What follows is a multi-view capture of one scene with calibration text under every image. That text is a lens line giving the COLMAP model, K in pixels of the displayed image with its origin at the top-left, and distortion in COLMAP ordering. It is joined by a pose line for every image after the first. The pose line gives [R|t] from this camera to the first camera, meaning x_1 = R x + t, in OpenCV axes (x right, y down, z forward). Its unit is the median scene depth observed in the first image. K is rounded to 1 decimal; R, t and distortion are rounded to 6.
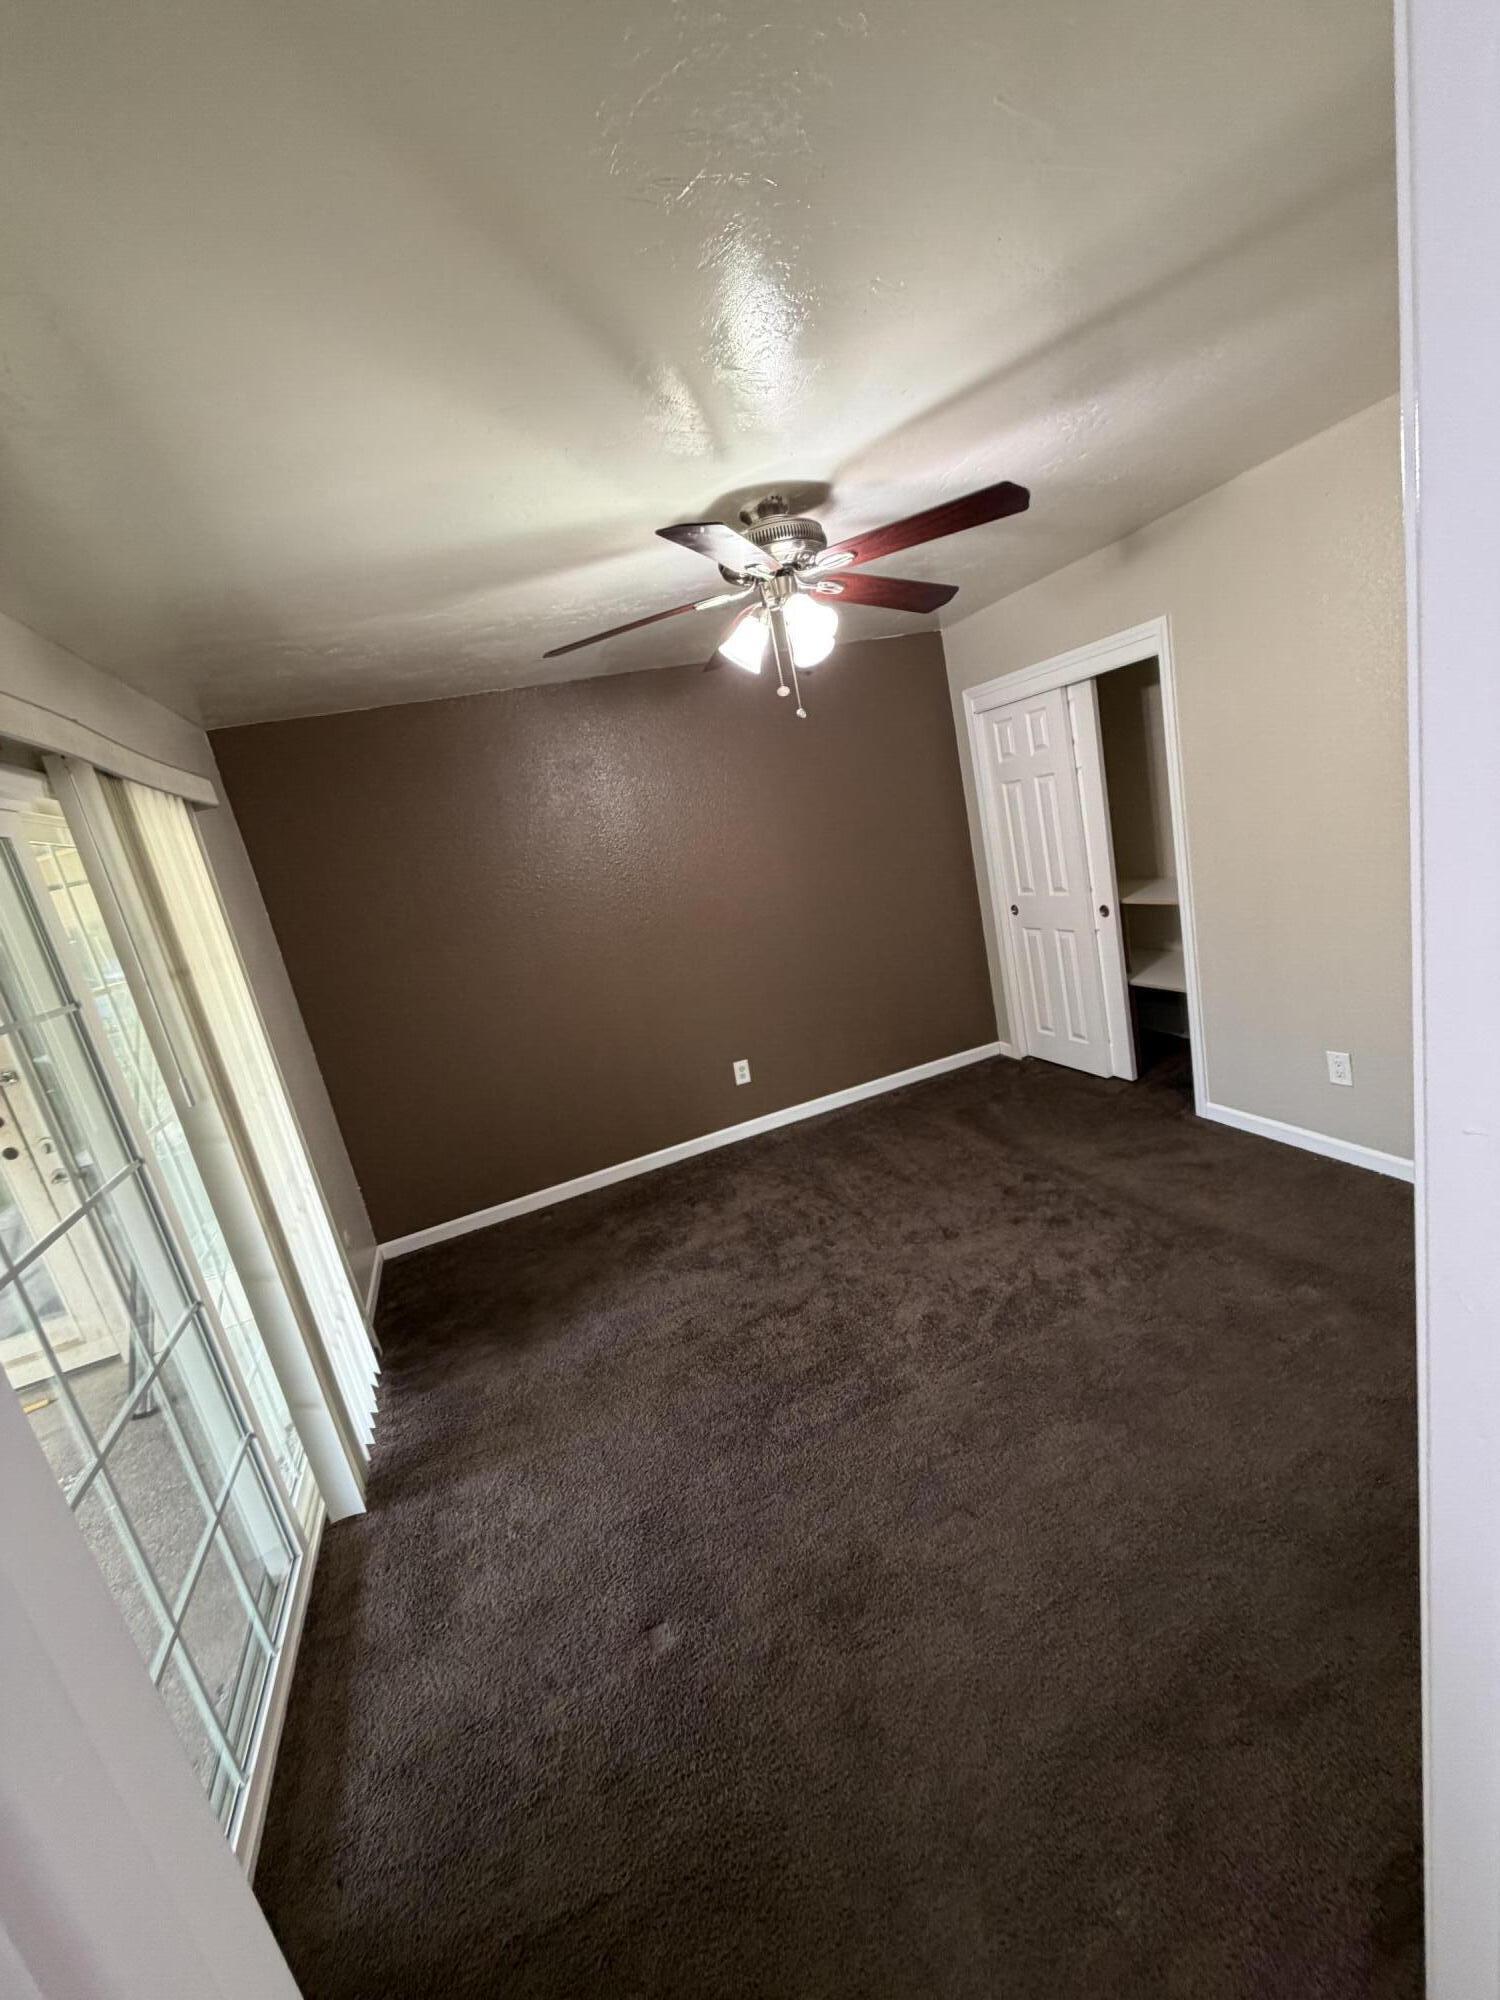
lens RADIAL K [[794.6, 0, 747.6], [0, 794.6, 996.7], [0, 0, 1]] dist [-0.000421, -0.000399]
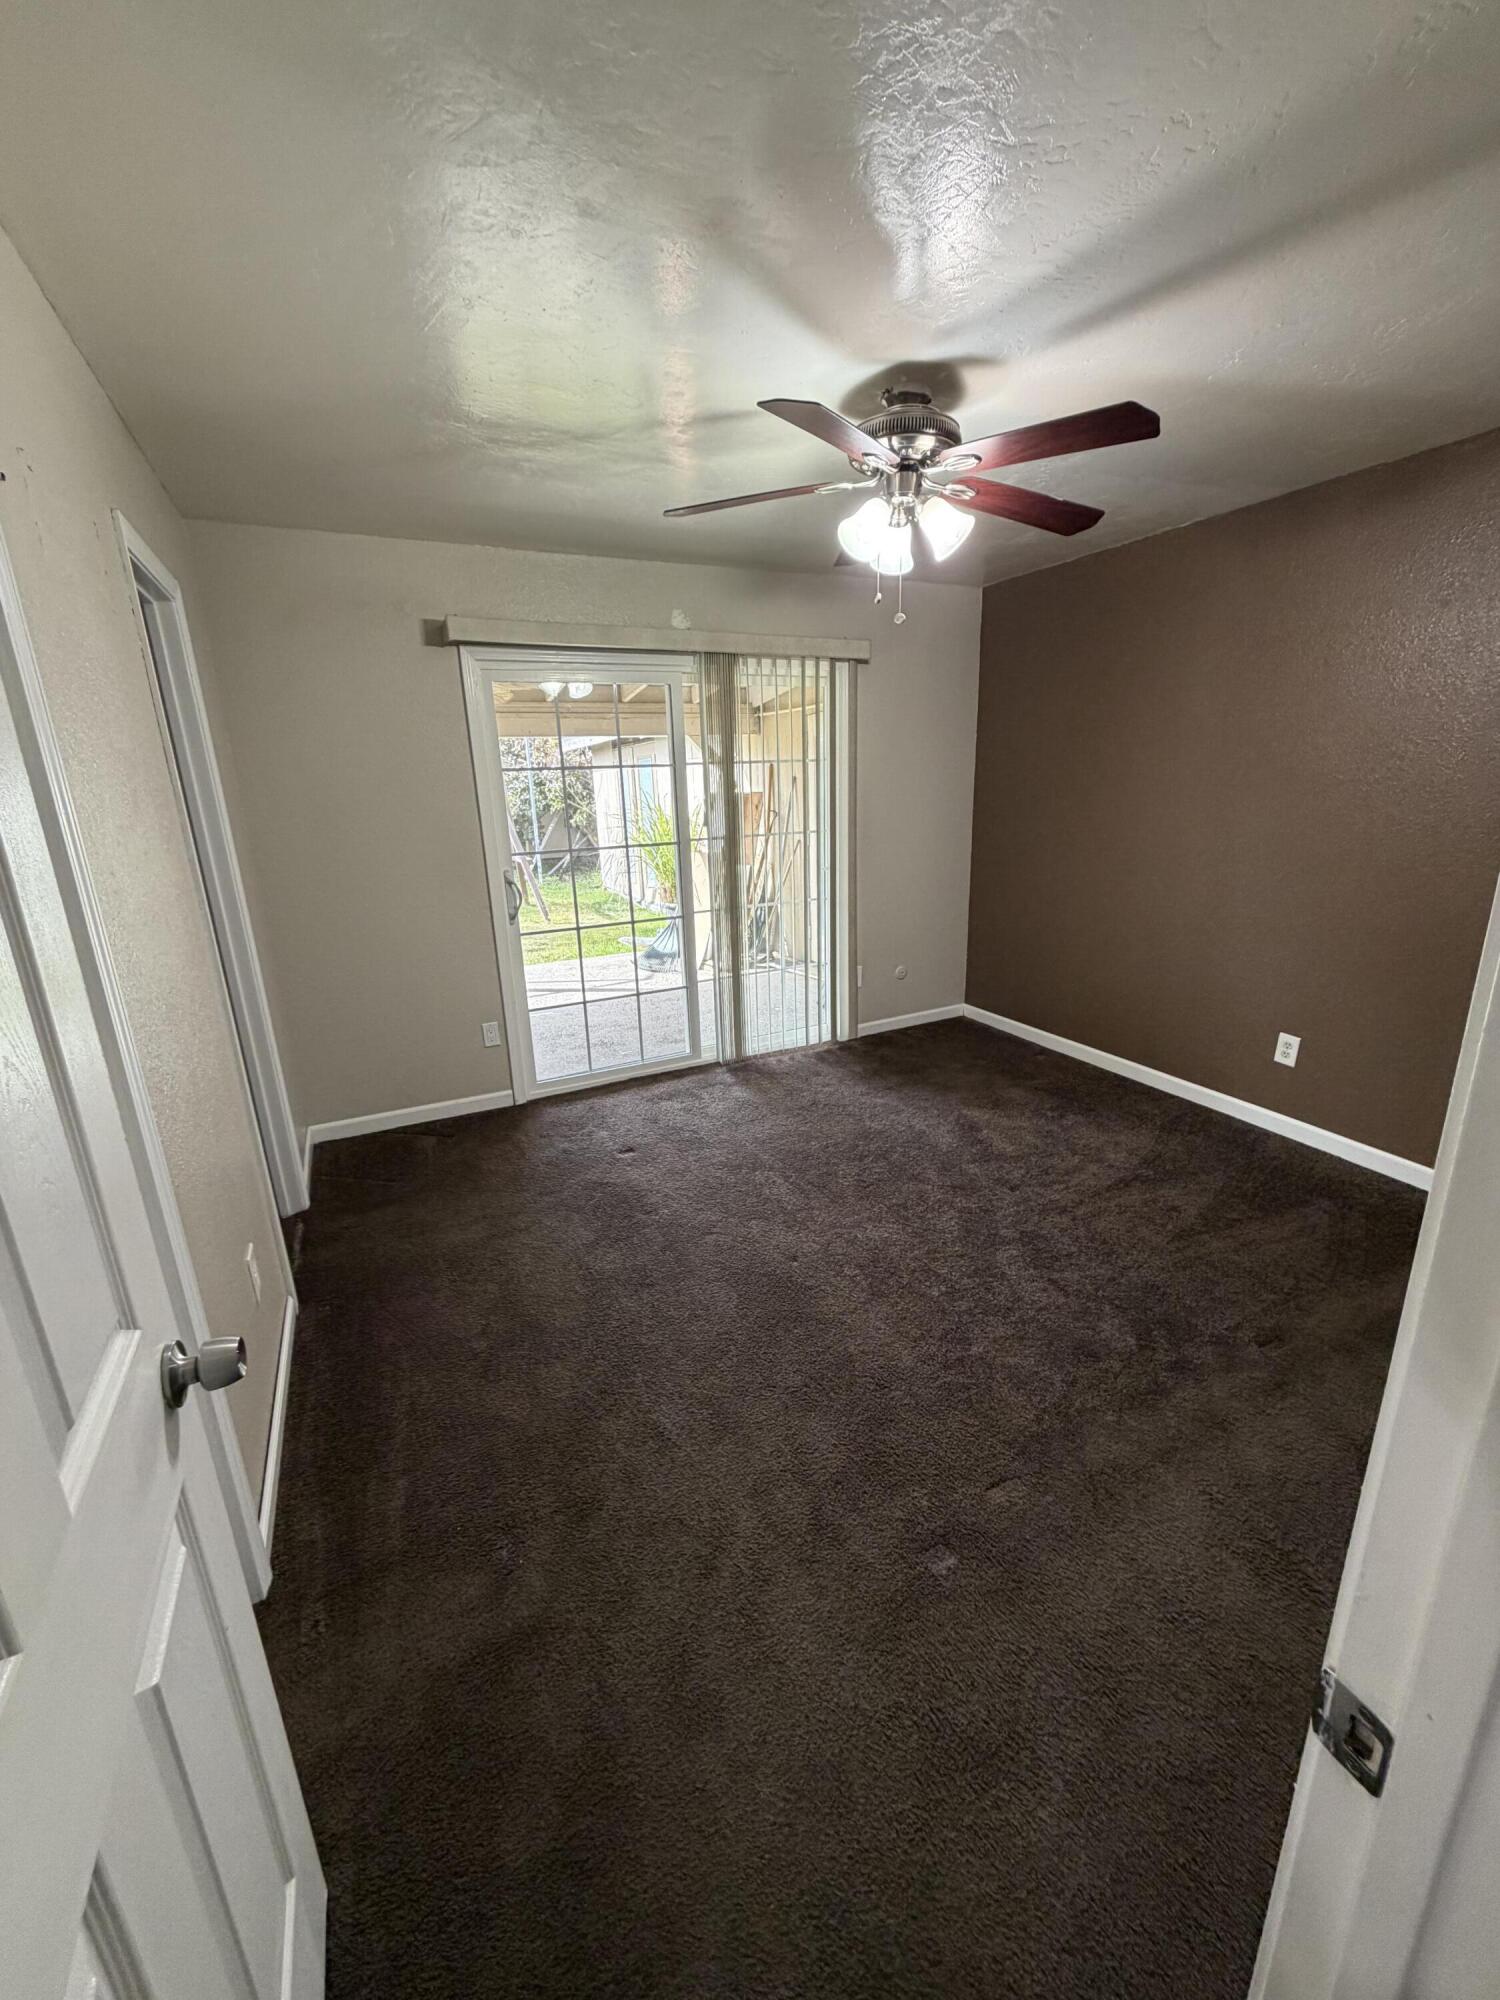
lens RADIAL K [[794.6, 0, 747.6], [0, 794.6, 996.7], [0, 0, 1]] dist [-0.000421, -0.000399]
pose [[0.095626, 0.454917, -0.885385, 0.836134], [-0.195325, 0.880745, 0.431436, -0.248405], [0.976065, 0.131681, 0.173079, 0.508795]]
